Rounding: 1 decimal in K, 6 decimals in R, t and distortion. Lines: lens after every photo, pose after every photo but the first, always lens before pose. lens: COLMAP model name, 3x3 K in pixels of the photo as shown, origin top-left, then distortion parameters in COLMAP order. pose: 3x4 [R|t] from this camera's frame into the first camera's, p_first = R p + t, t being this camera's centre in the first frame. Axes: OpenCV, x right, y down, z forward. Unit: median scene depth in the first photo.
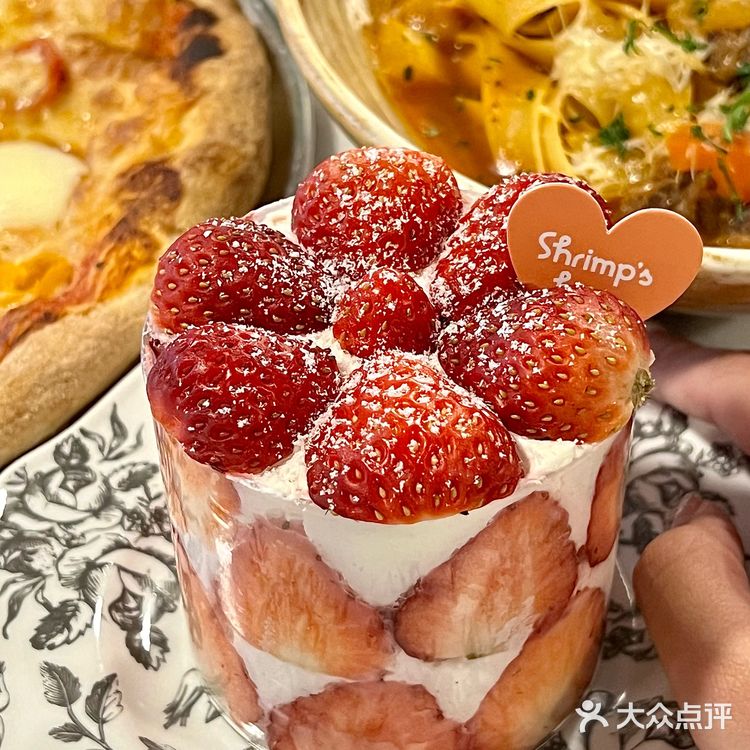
lens RADIAL K [[1847.3, 0, 373.6], [0, 1847.3, 371.7], [0, 0, 1]] dist [0.188387, 0.000000]
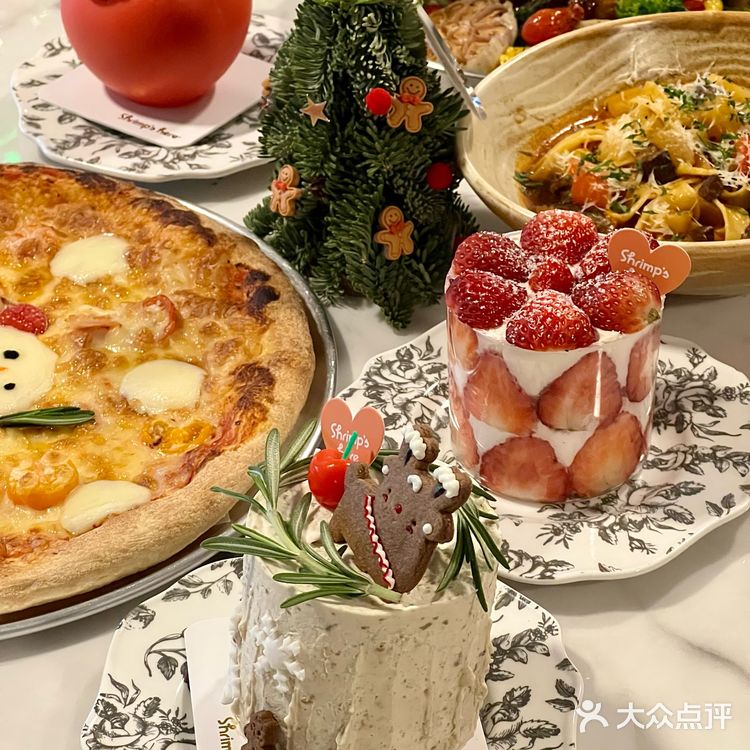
lens RADIAL K [[2389.4, 0, 374.5], [0, 2389.4, 376.1], [0, 0, 1]] dist [-0.178265, 0.000000]
pose [[0.979290, 0.115331, -0.166404, 0.294950], [-0.133450, 0.985779, -0.102130, 0.417664], [0.152259, 0.122222, 0.980754, -1.907811]]
